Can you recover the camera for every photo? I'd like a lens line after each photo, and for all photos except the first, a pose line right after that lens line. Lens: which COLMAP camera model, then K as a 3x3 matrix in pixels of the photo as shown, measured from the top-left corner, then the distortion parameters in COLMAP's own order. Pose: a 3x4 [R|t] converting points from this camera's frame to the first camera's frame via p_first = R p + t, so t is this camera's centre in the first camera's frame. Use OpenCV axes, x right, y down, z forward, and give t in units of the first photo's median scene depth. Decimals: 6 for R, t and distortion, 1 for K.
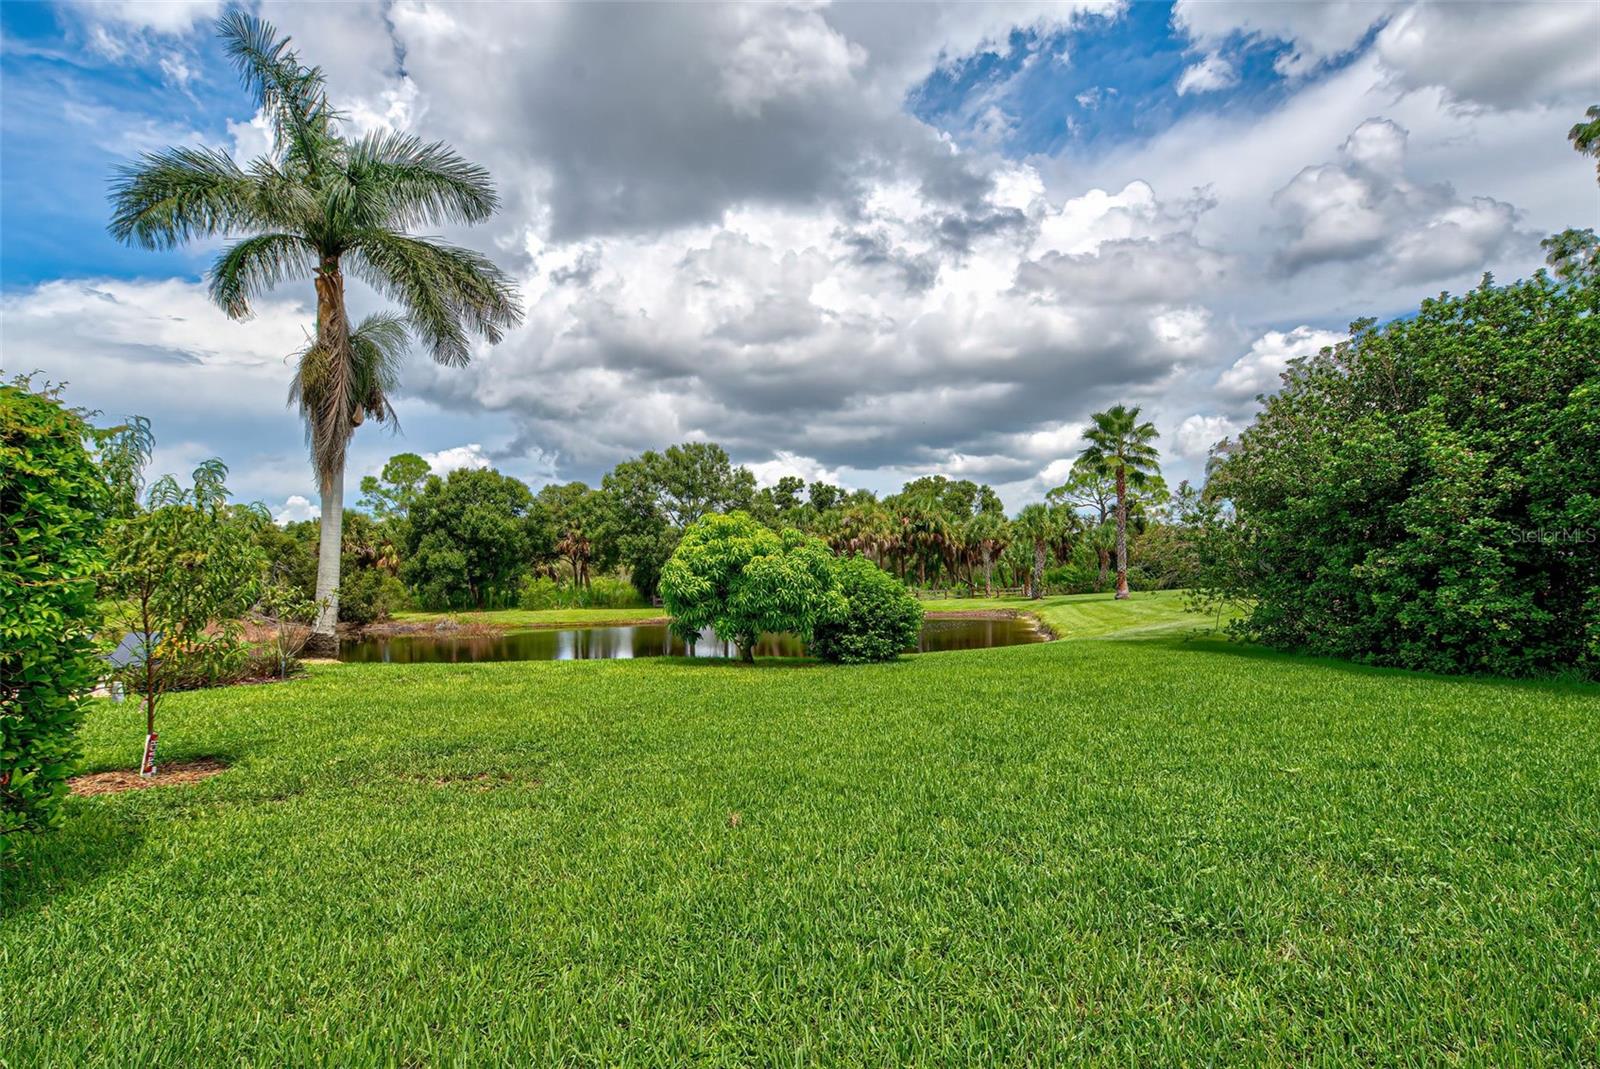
lens RADIAL K [[852.0, 0, 800.0], [0, 852.0, 534.5], [0, 0, 1]] dist [0.001386, 0.000220]
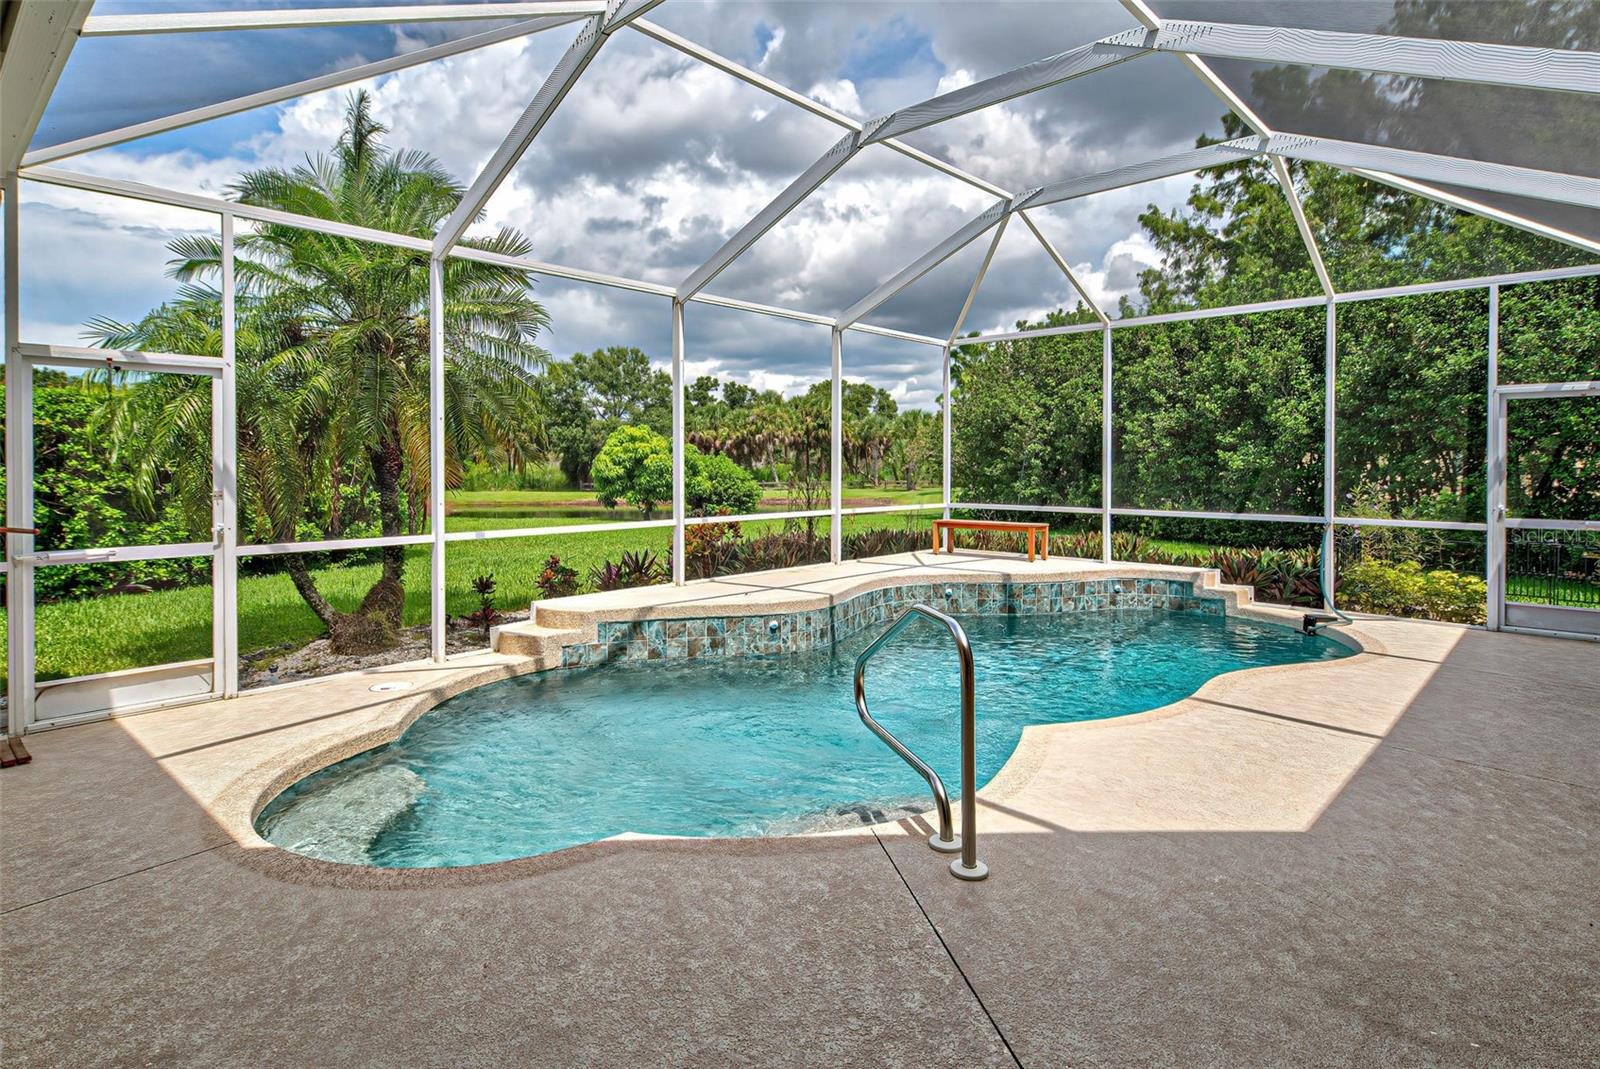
lens RADIAL K [[873.4, 0, 800.0], [0, 873.4, 500.7], [0, 0, 1]] dist [0.002216, 0.000337]
pose [[0.996525, 0.018733, 0.081156, 0.025894], [-0.025801, 0.995879, 0.086943, -0.010569], [-0.079193, -0.088735, 0.992902, -0.186615]]
